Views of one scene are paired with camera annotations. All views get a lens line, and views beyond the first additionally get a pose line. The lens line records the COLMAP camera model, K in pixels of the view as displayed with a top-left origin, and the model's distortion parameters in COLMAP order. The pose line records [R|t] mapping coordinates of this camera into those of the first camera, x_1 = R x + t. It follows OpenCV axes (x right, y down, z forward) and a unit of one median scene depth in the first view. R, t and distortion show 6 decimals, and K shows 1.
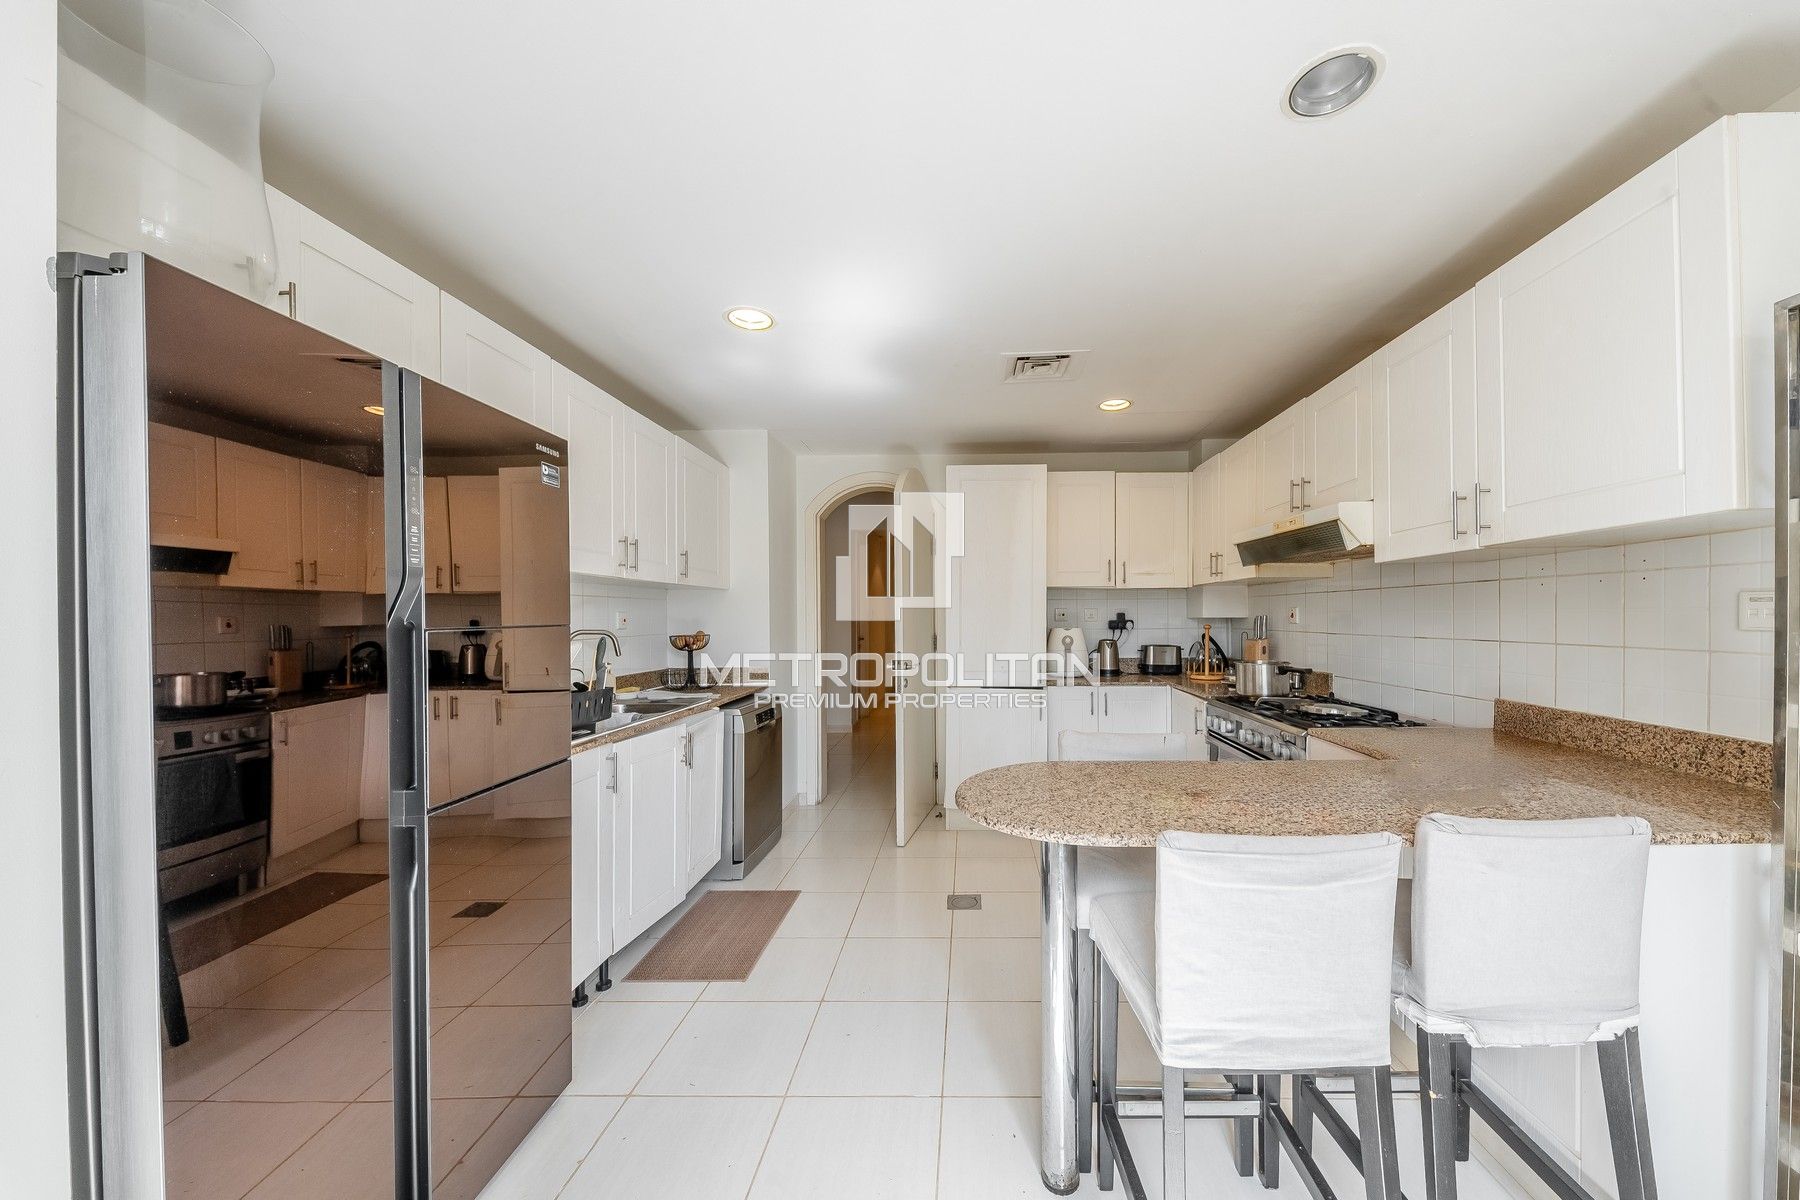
lens RADIAL K [[634.3, 0, 902.8], [0, 634.3, 614.9], [0, 0, 1]] dist [0.005859, -0.005763]
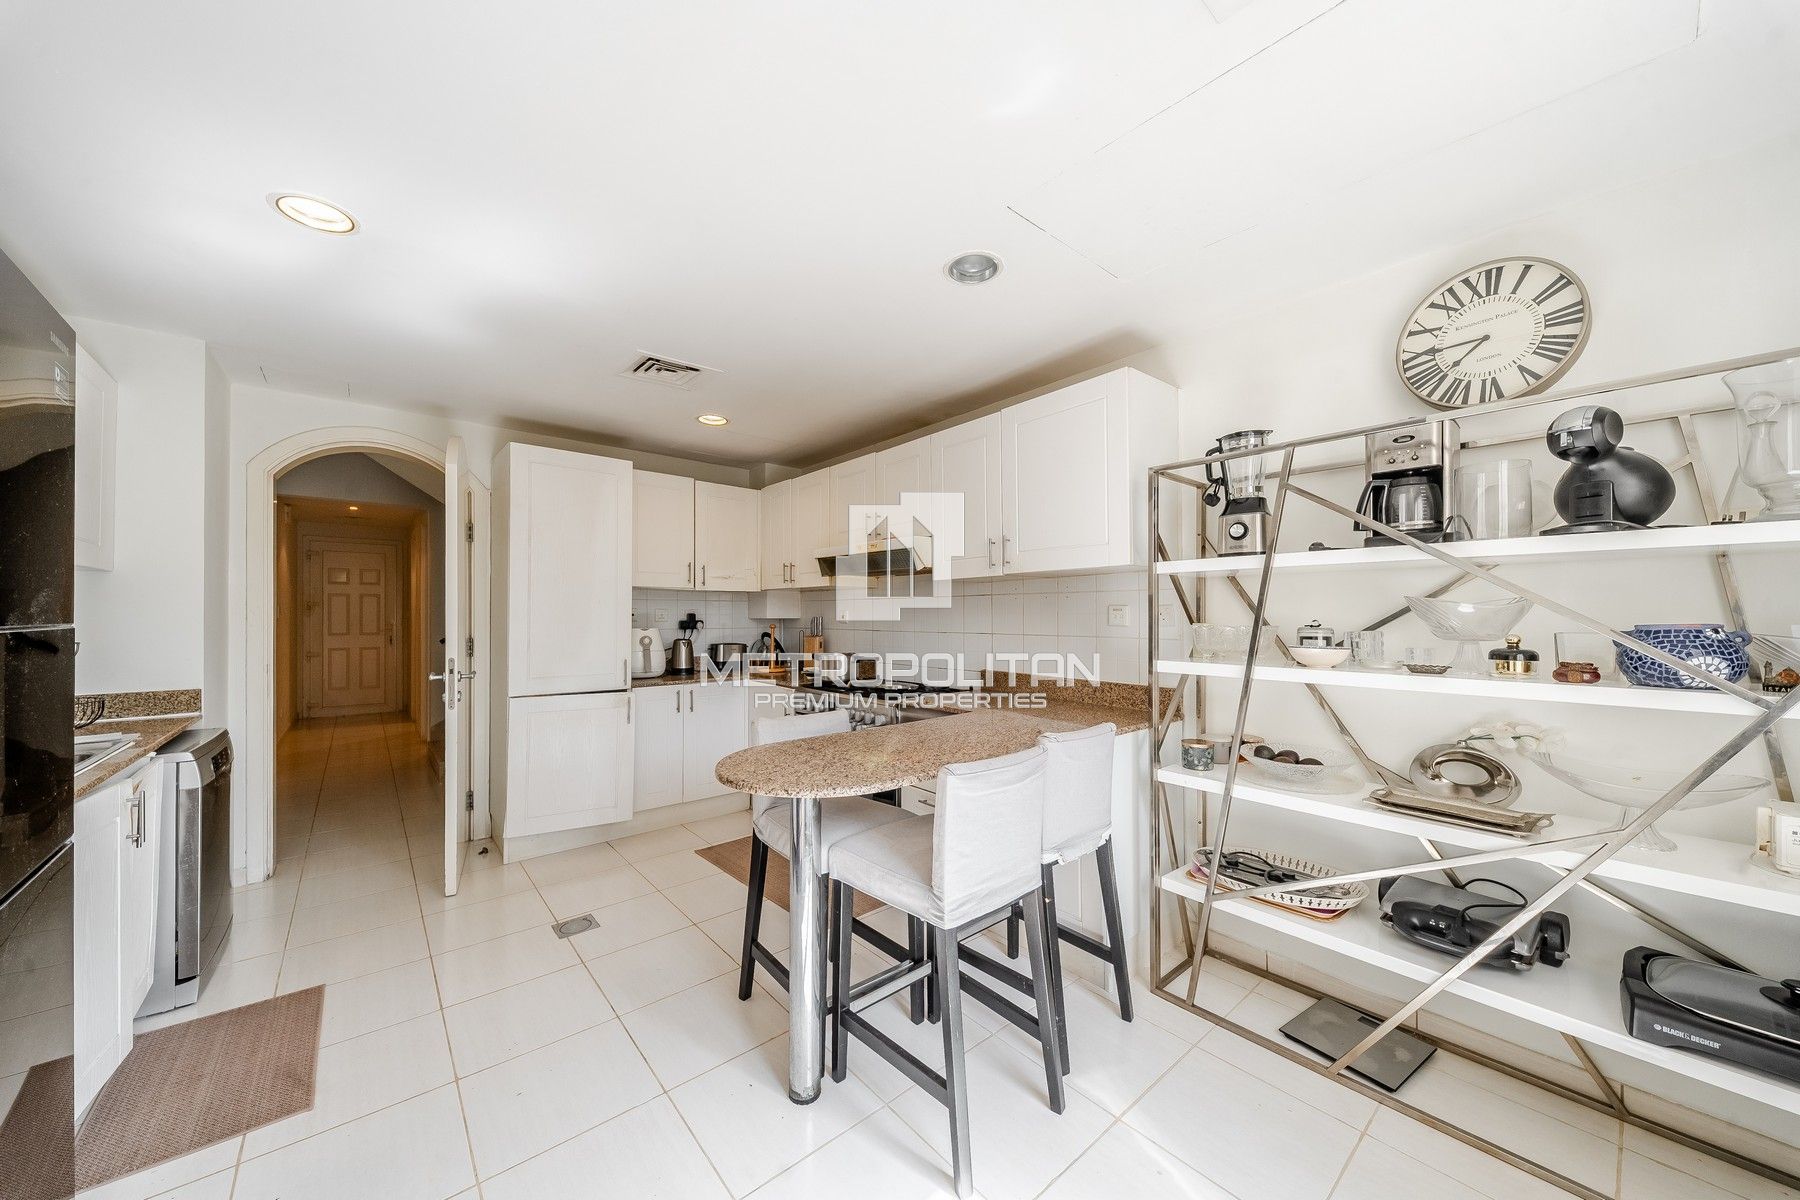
lens RADIAL K [[634.3, 0, 892.3], [0, 634.3, 605.8], [0, 0, 1]] dist [0.005859, -0.005763]
pose [[0.744558, 0.017428, 0.667330, -0.182380], [-0.006983, 0.999808, -0.018320, 0.001461], [-0.667521, 0.008981, 0.744537, 0.001610]]
